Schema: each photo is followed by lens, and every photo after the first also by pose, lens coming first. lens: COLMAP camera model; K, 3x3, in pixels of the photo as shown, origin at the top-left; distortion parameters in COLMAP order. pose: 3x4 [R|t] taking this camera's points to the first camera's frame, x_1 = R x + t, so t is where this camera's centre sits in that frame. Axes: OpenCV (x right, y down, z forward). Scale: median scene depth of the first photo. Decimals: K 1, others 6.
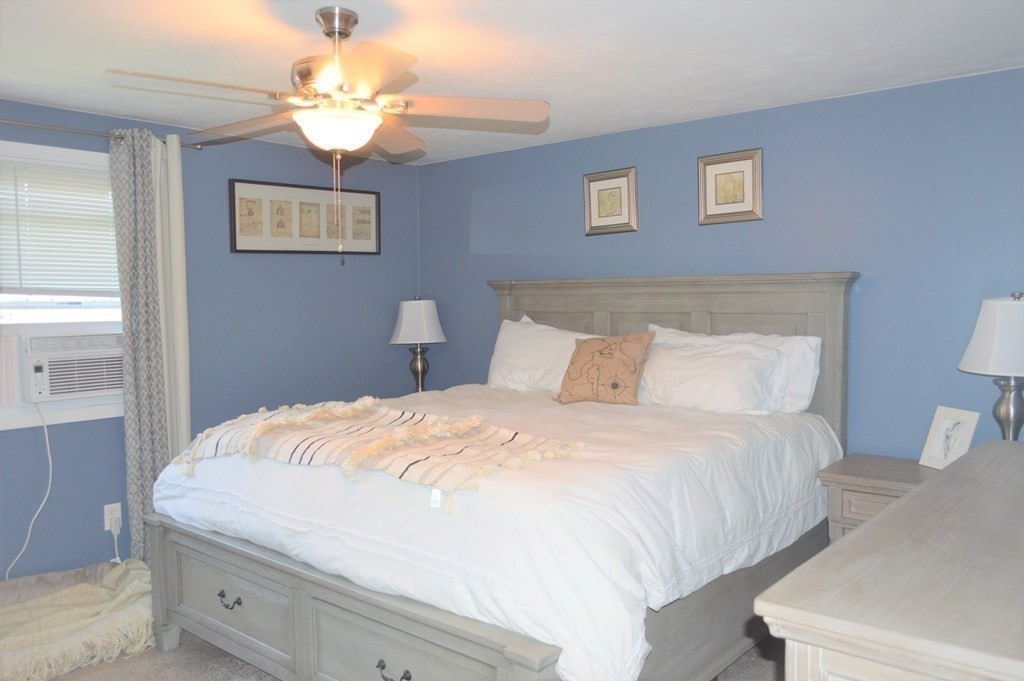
lens RADIAL K [[813.6, 0, 517.2], [0, 813.6, 345.9], [0, 0, 1]] dist [-0.006304, 0.004303]
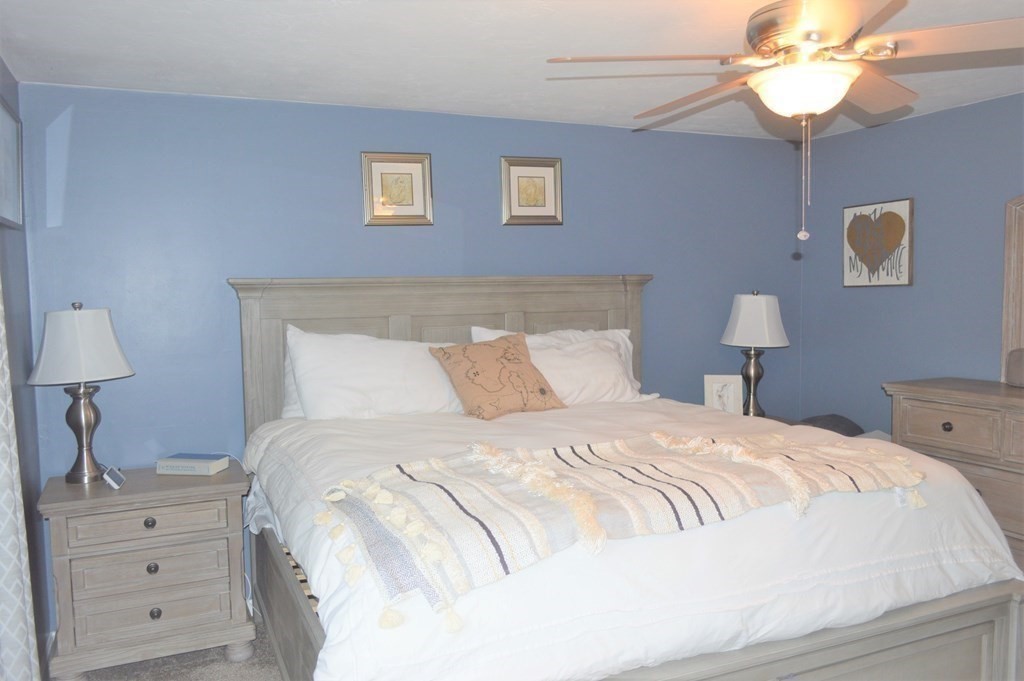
lens RADIAL K [[783.6, 0, 530.7], [0, 783.6, 345.3], [0, 0, 1]] dist [-0.012175, -0.003009]
pose [[0.429374, -0.058483, 0.901231, -0.679200], [0.070615, 0.997020, 0.031056, -0.031880], [-0.900362, 0.050306, 0.432225, 0.610153]]
